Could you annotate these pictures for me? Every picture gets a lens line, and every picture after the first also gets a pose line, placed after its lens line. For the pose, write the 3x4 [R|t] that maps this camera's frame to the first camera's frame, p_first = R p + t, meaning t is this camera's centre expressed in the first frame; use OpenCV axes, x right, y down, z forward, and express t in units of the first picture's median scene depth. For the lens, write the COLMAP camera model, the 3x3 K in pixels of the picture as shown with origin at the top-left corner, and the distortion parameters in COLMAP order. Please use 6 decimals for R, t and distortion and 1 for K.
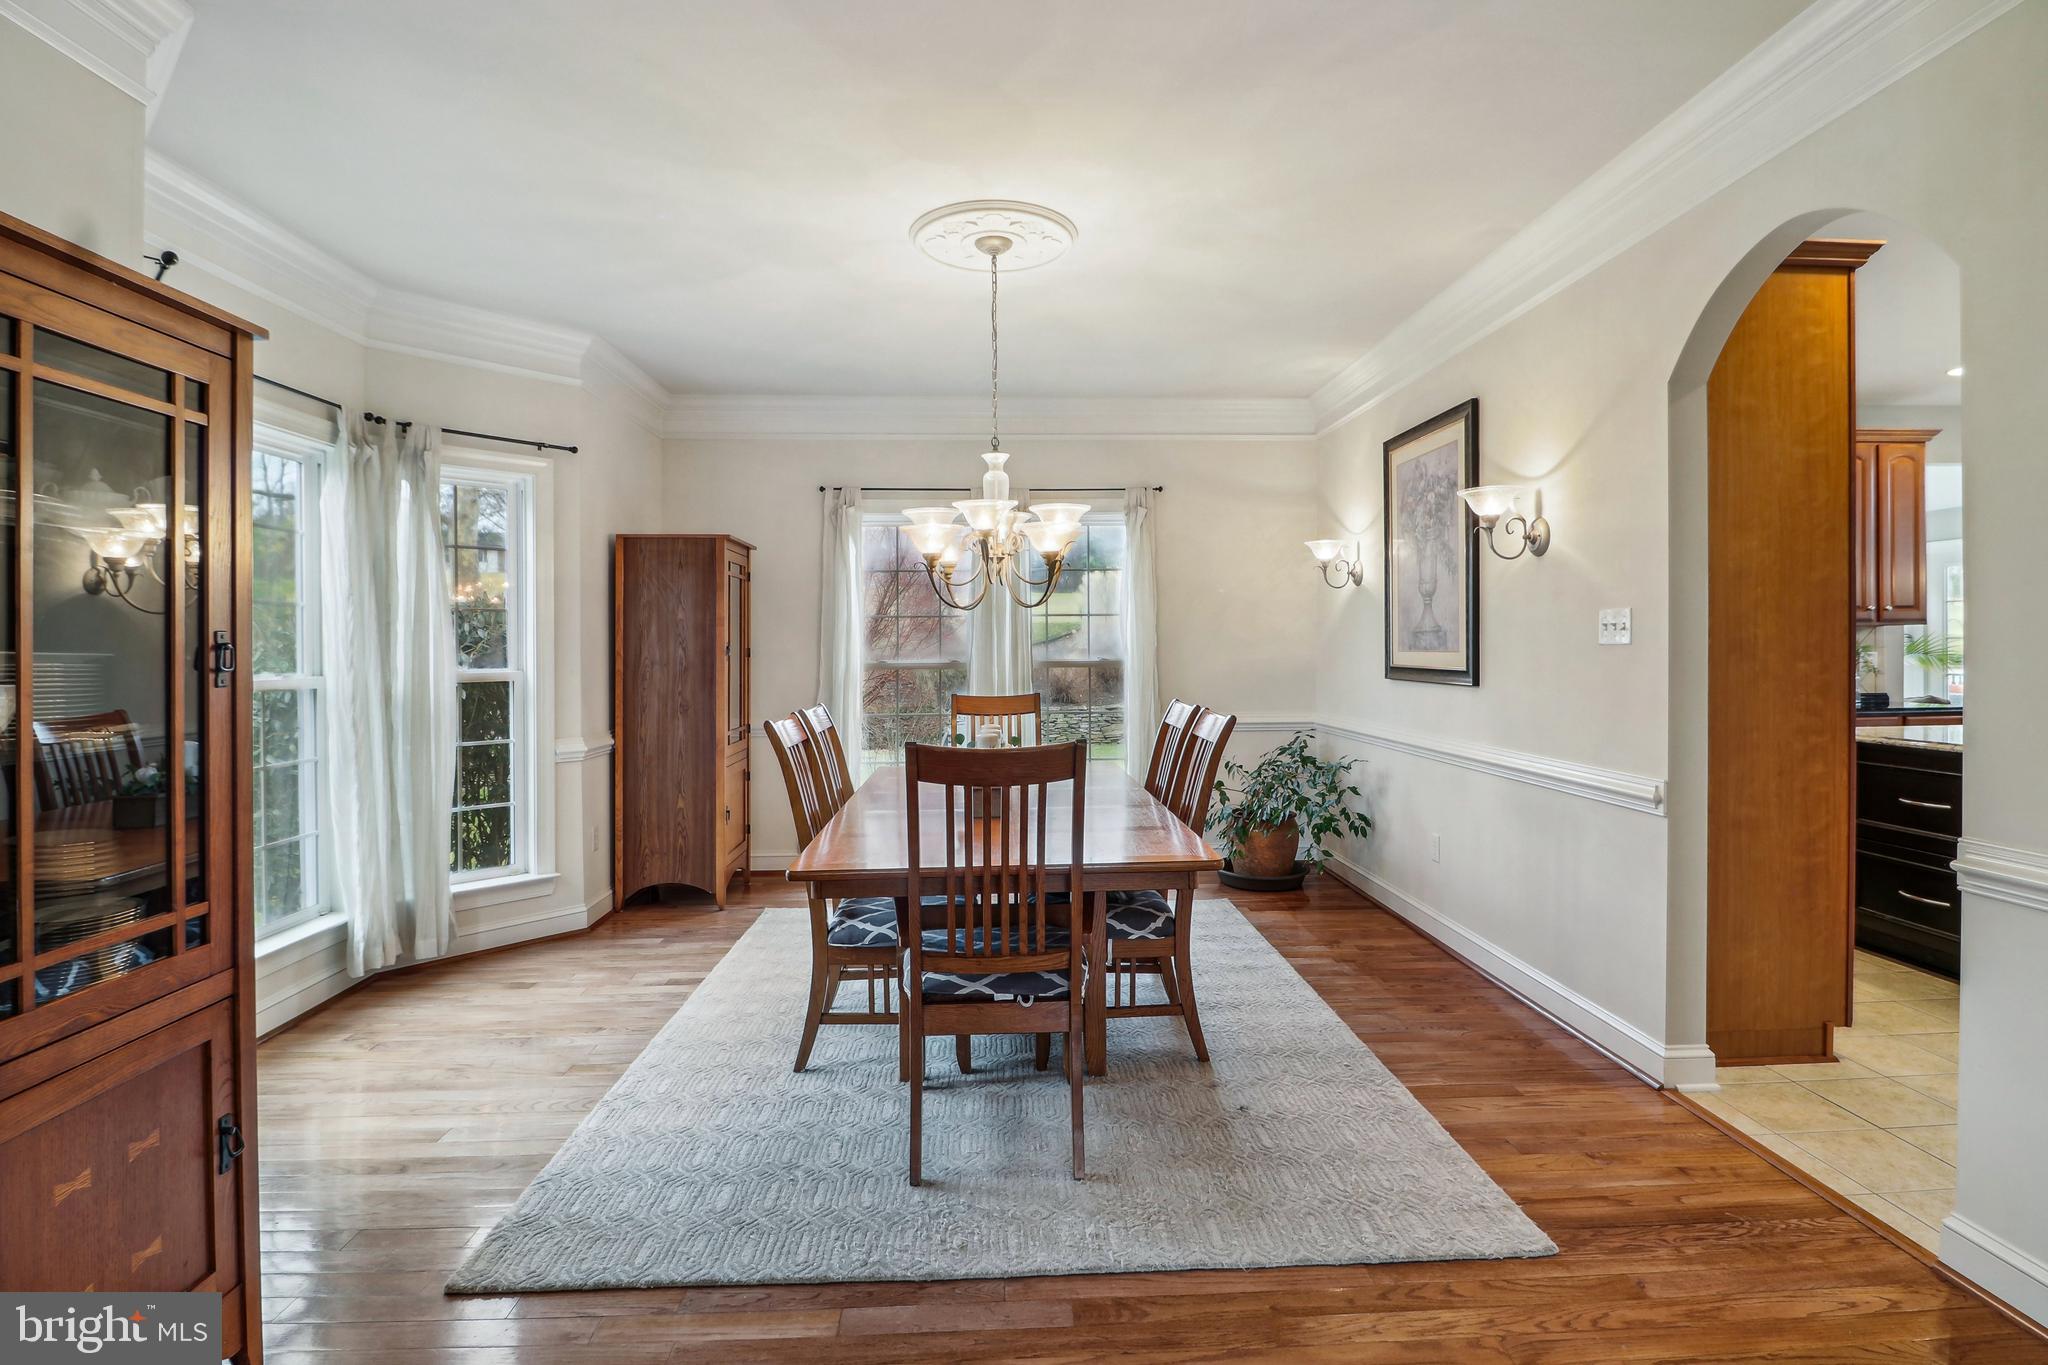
lens RADIAL K [[1119.0, 0, 1017.5], [0, 1119.0, 648.3], [0, 0, 1]] dist [0.000998, -0.000439]
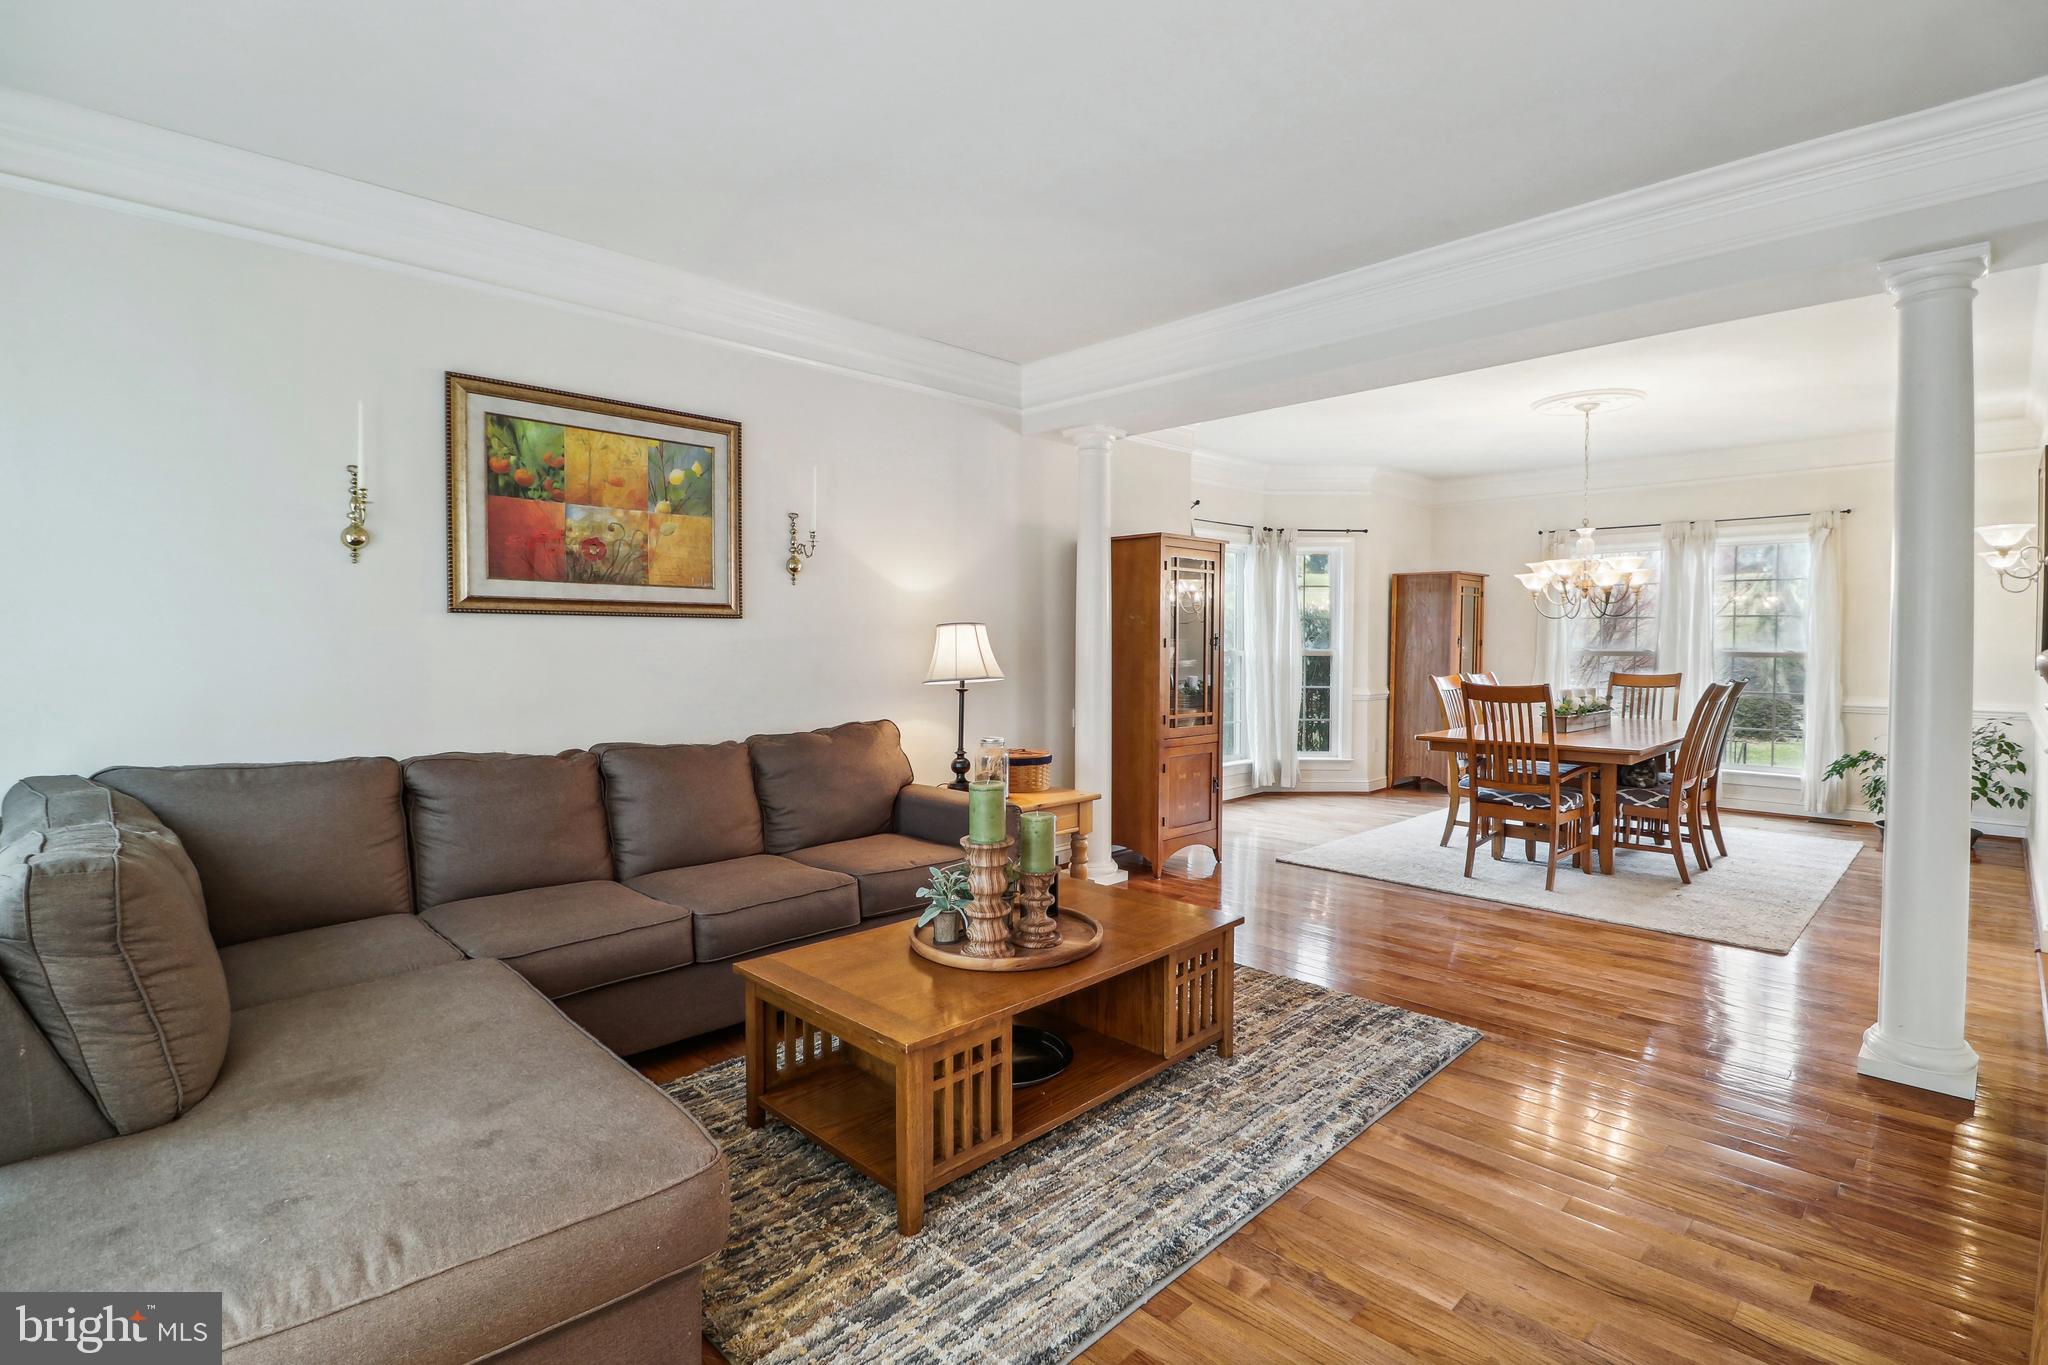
lens RADIAL K [[949.3, 0, 1016.1], [0, 949.3, 663.2], [0, 0, 1]] dist [-0.006991, -0.004054]
pose [[0.699233, 0.028199, -0.714337, 0.369761], [-0.008667, 0.999483, 0.030971, -0.003802], [0.714841, -0.015464, 0.699116, -0.580270]]
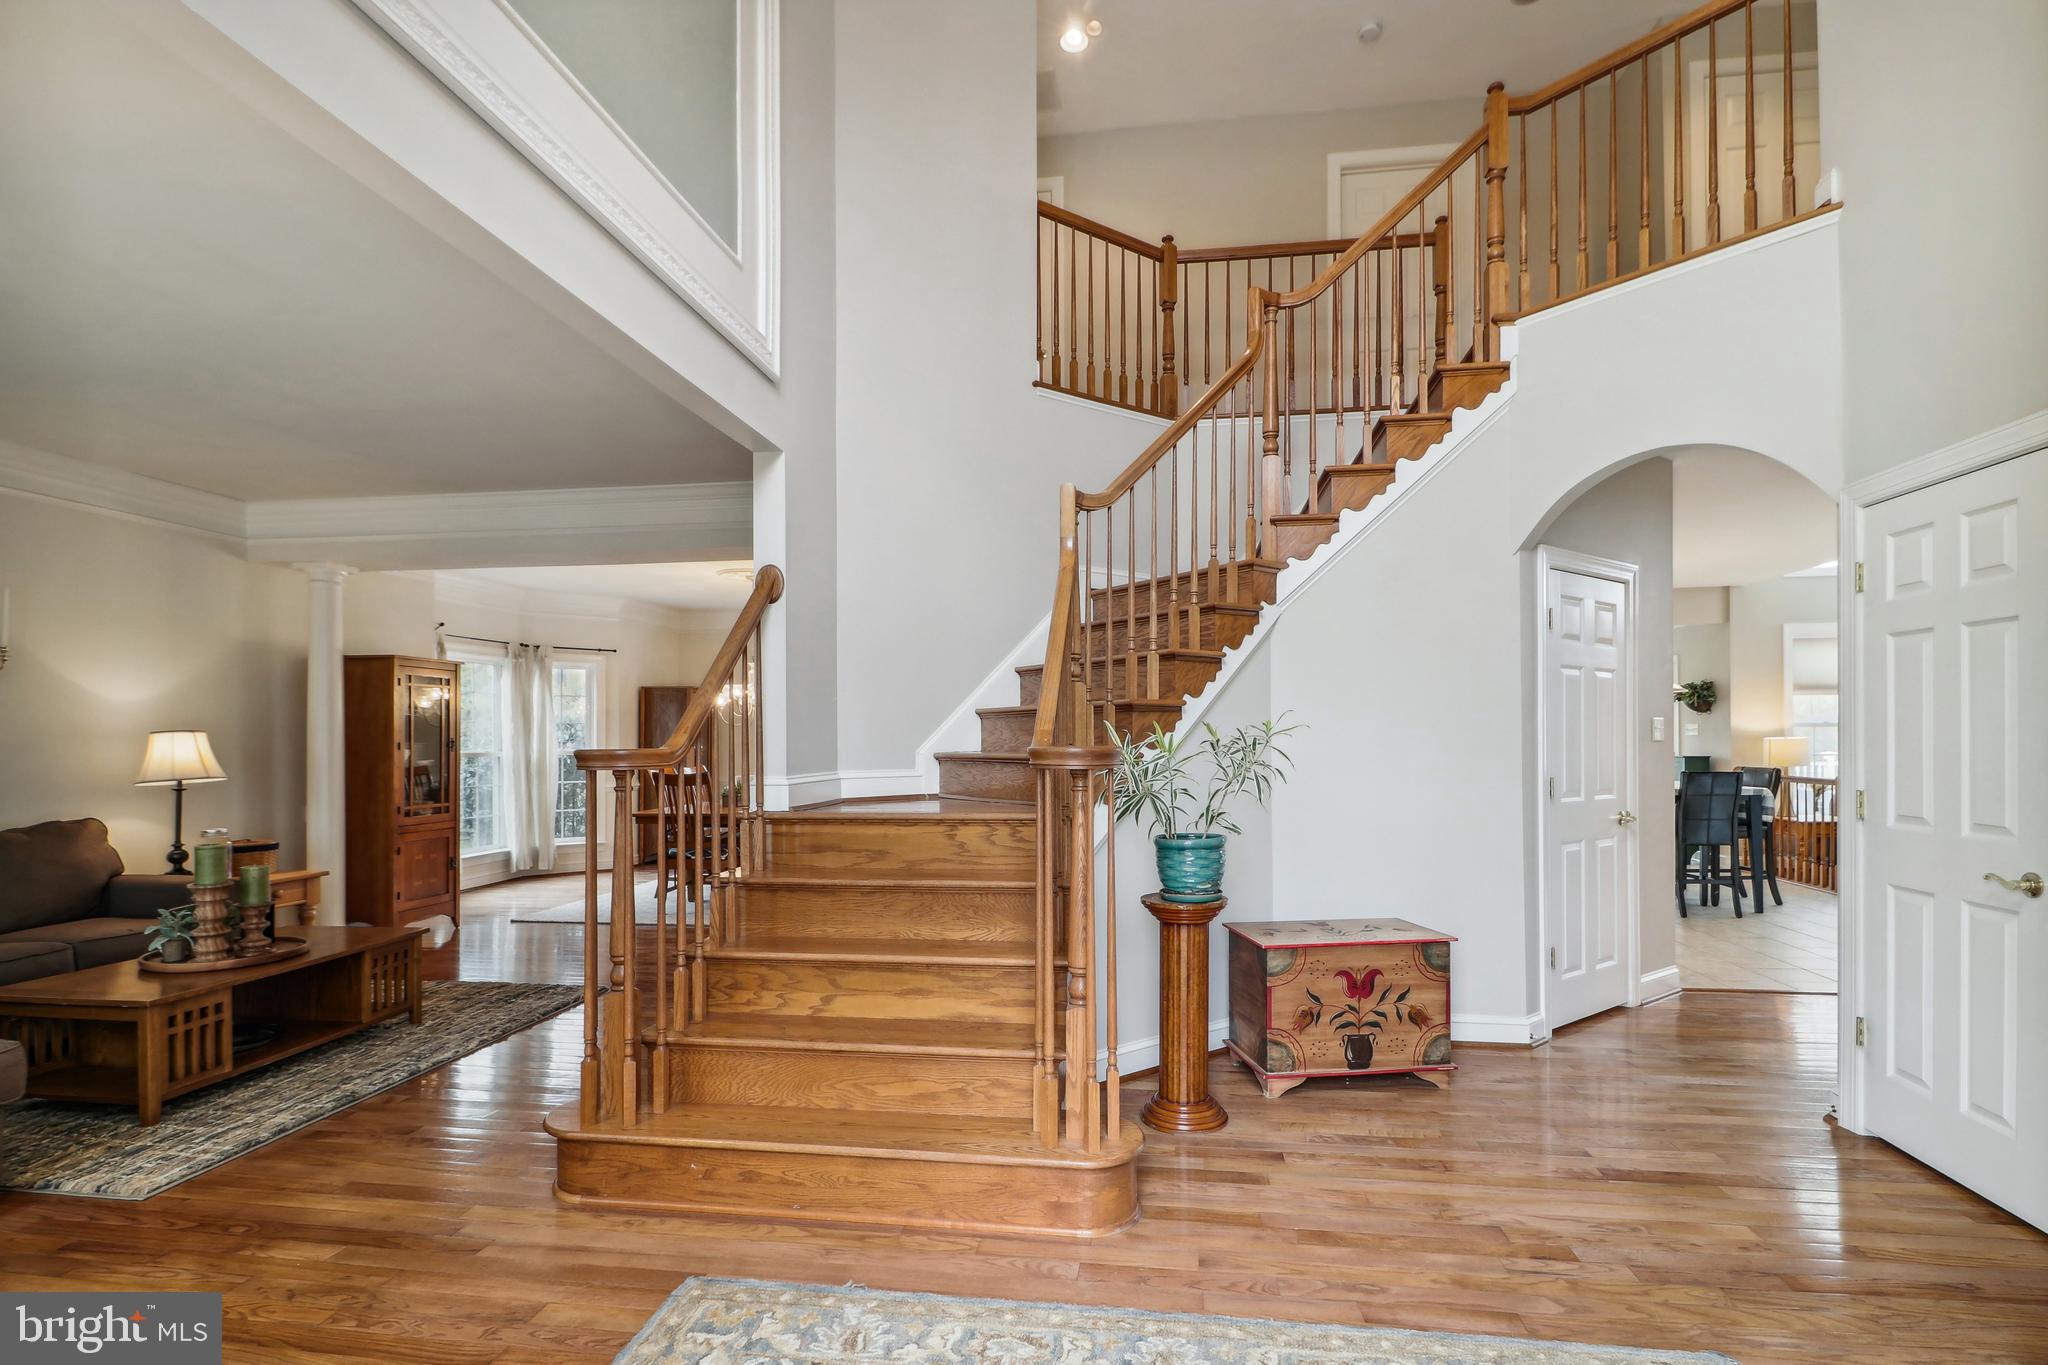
lens RADIAL K [[949.3, 0, 1010.1], [0, 949.3, 736.3], [0, 0, 1]] dist [-0.006991, -0.004054]
pose [[0.992971, 0.007084, -0.118144, 0.692483], [-0.007407, 0.999970, -0.002294, -0.011747], [0.118124, 0.003153, 0.992994, -0.883101]]
